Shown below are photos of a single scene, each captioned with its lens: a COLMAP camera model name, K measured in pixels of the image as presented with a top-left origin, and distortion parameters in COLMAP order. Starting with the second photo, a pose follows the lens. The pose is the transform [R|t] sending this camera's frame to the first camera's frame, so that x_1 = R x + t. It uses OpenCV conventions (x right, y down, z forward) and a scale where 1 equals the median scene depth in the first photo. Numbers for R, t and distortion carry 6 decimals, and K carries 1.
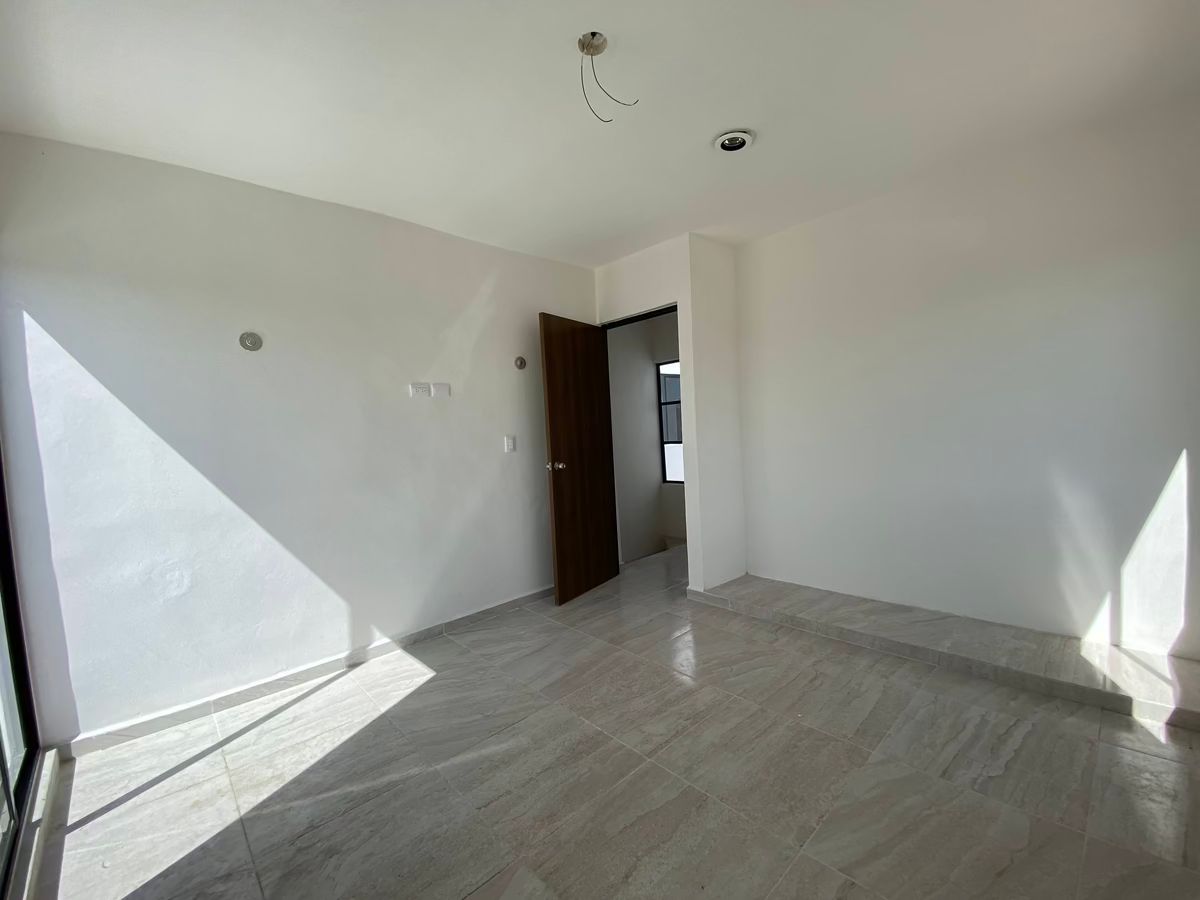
lens RADIAL K [[491.4, 0, 590.5], [0, 491.4, 447.8], [0, 0, 1]] dist [-0.000271, -0.009942]
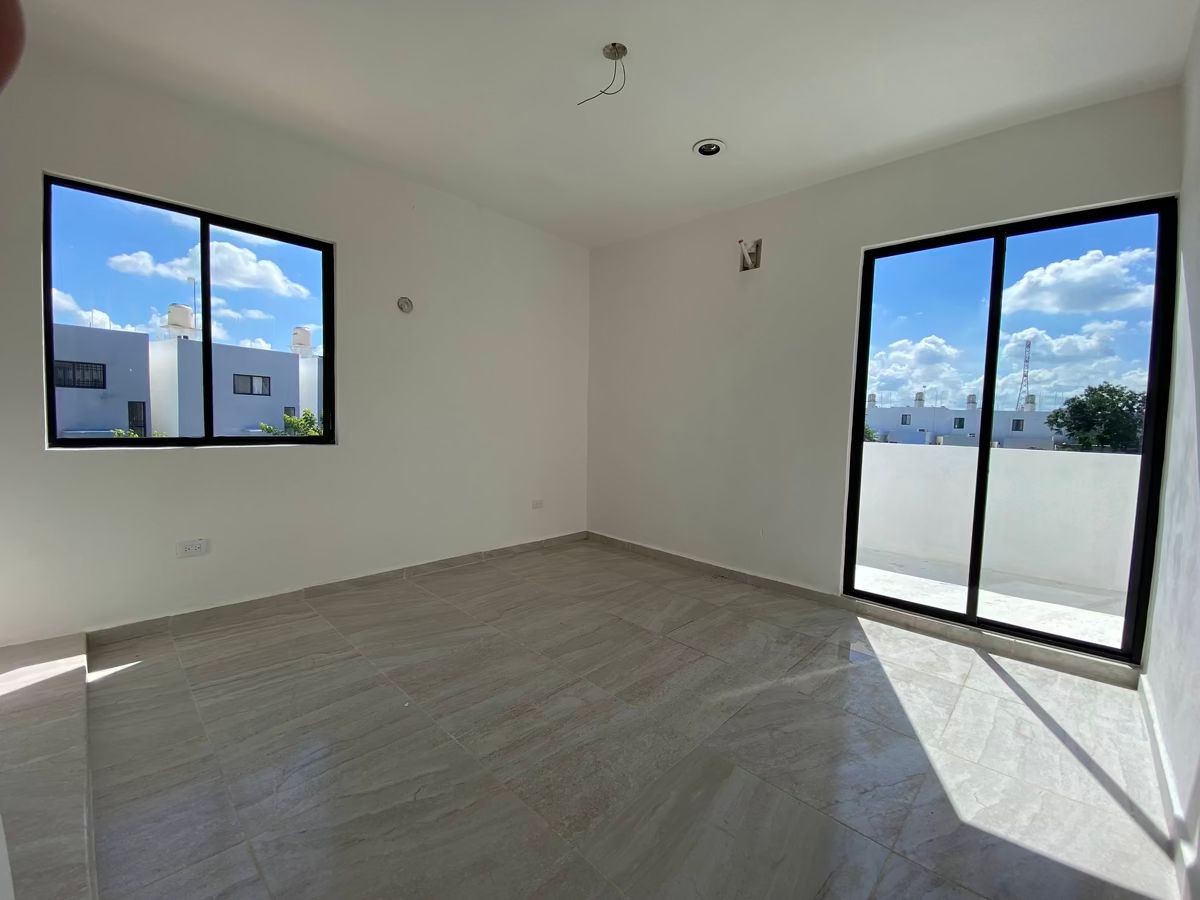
lens RADIAL K [[491.4, 0, 590.5], [0, 491.4, 447.8], [0, 0, 1]] dist [-0.000271, -0.009942]
pose [[-0.998012, 0.029540, -0.055674, 0.139982], [0.023481, 0.994035, 0.106501, -0.004315], [0.058488, 0.104982, -0.992753, 2.004139]]
